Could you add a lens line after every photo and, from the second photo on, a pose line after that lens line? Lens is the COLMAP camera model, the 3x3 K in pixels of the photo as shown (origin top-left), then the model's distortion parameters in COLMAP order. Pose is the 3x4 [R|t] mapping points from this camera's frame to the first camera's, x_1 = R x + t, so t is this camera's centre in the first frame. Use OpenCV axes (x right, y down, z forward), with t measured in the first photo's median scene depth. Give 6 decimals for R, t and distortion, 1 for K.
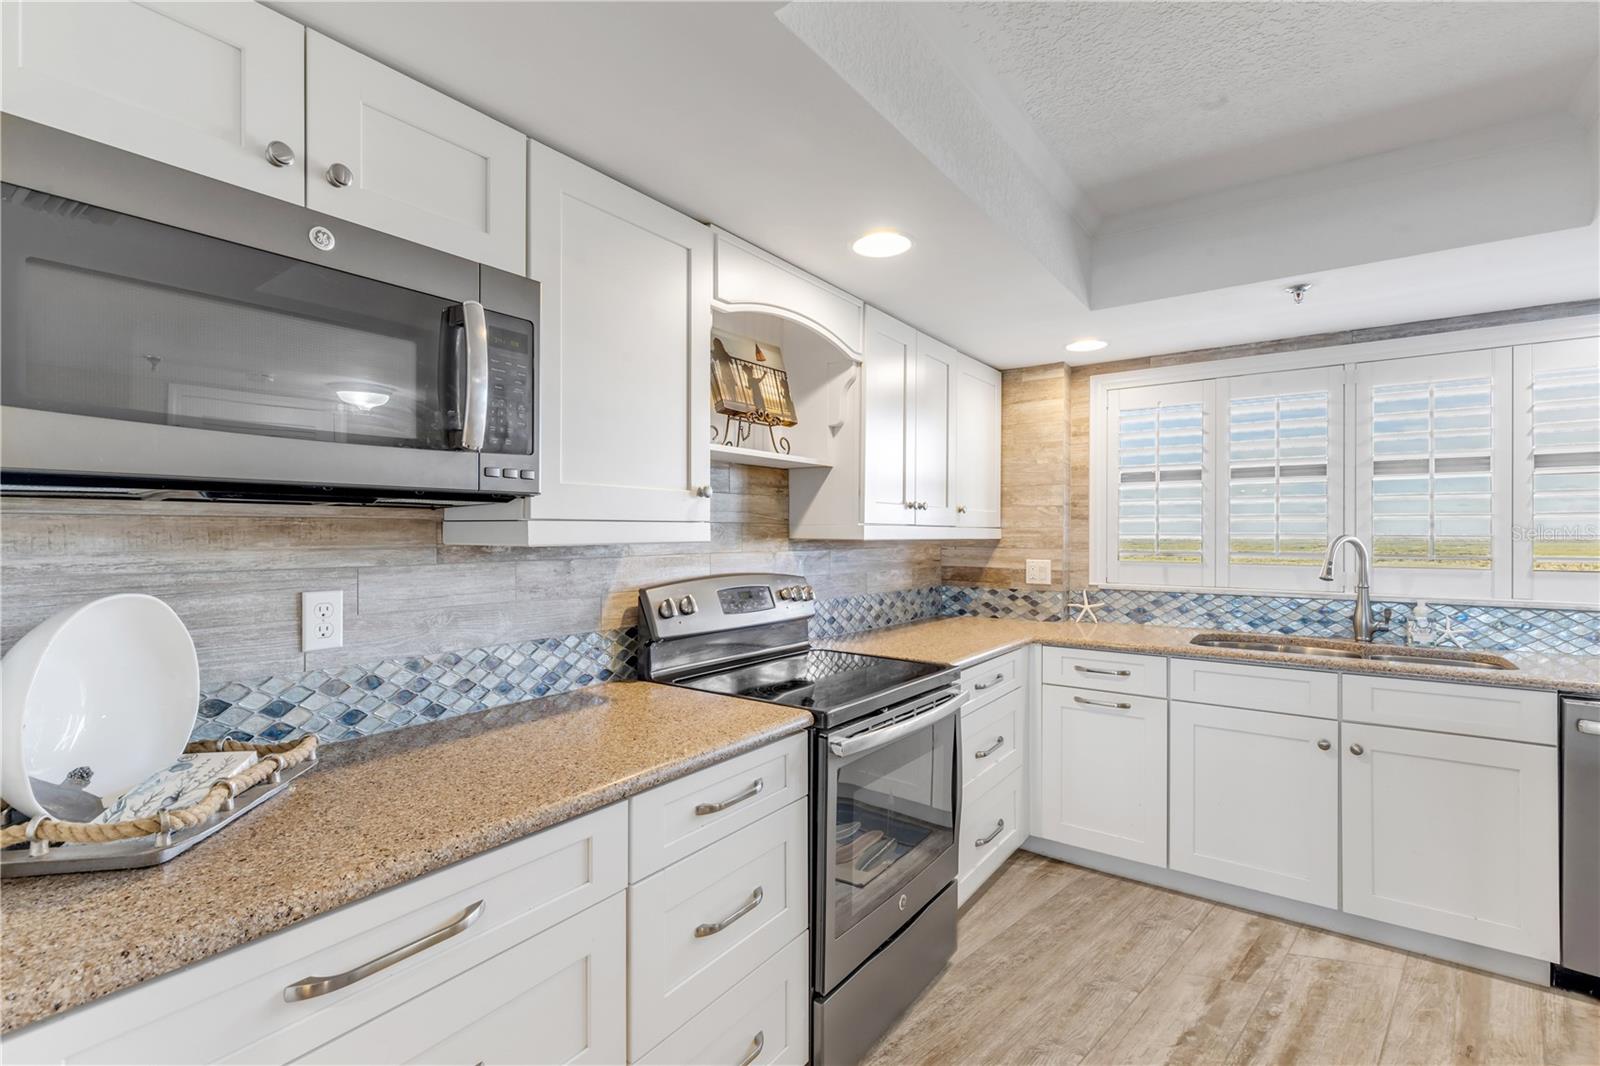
lens RADIAL K [[725.0, 0, 797.2], [0, 725.0, 532.3], [0, 0, 1]] dist [0.007488, -0.002050]
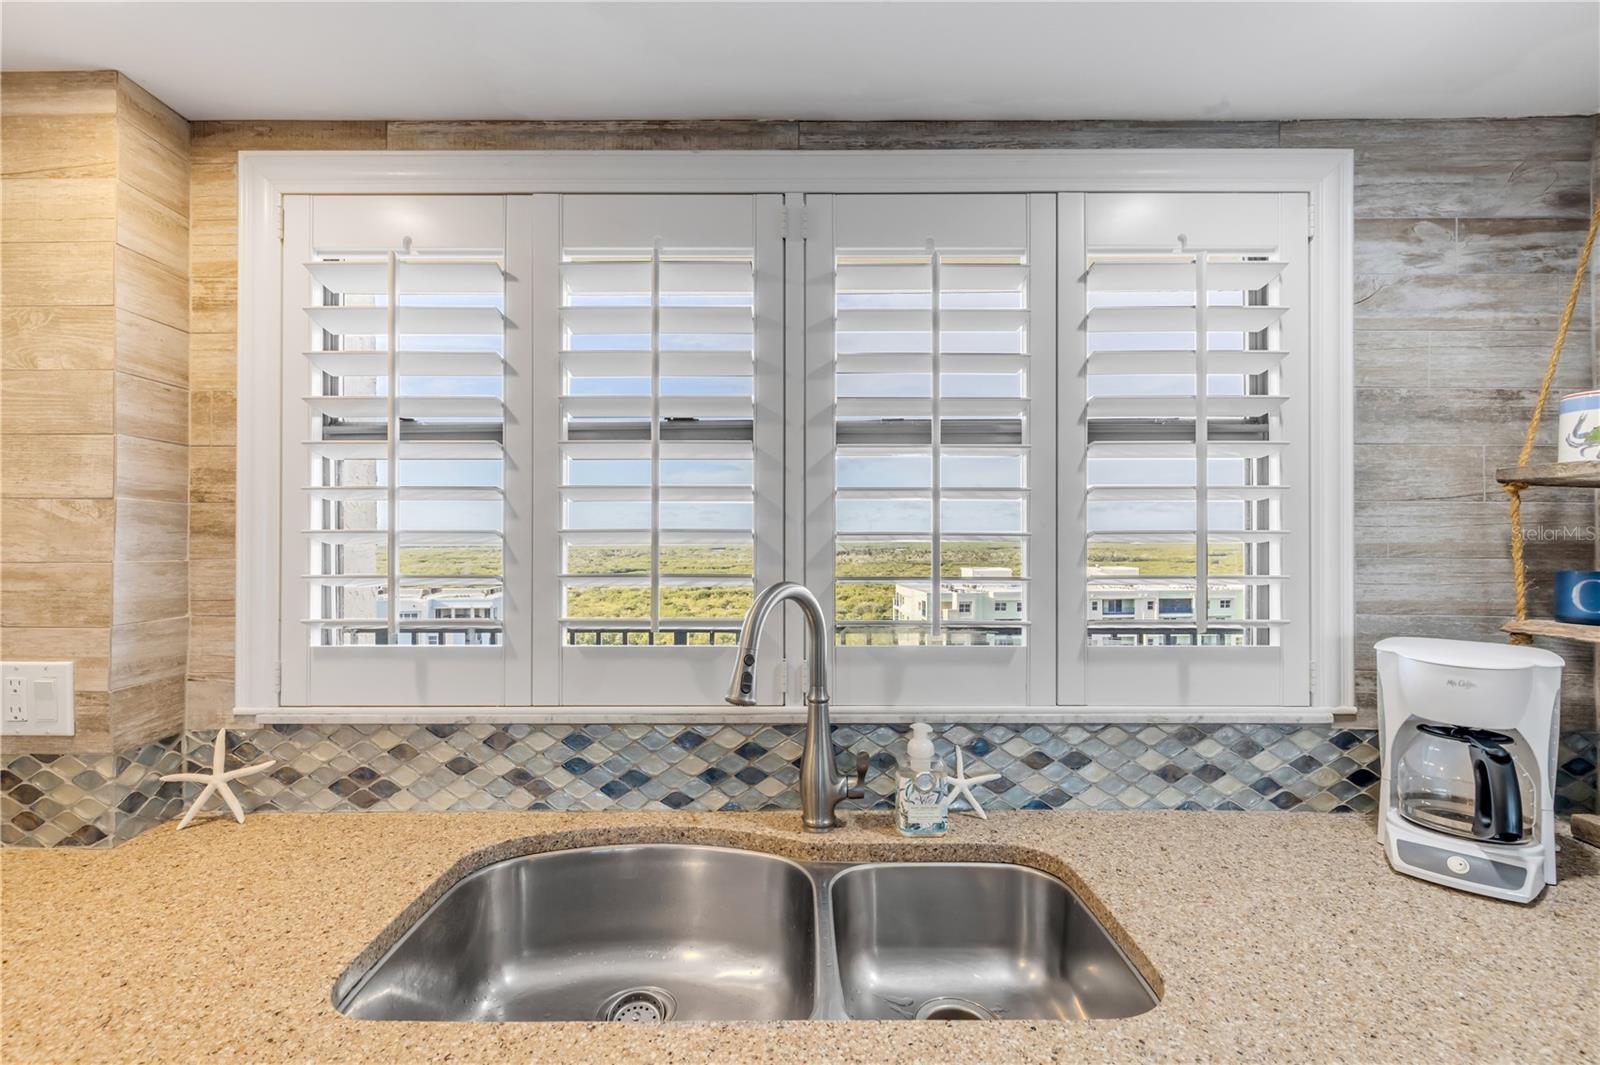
lens RADIAL K [[725.0, 0, 795.5], [0, 725.0, 530.1], [0, 0, 1]] dist [0.007488, -0.002050]
pose [[0.808814, -0.001321, 0.588063, 0.493494], [0.001233, 0.999999, 0.000550, -0.024896], [-0.588063, 0.000280, 0.808815, 0.634047]]
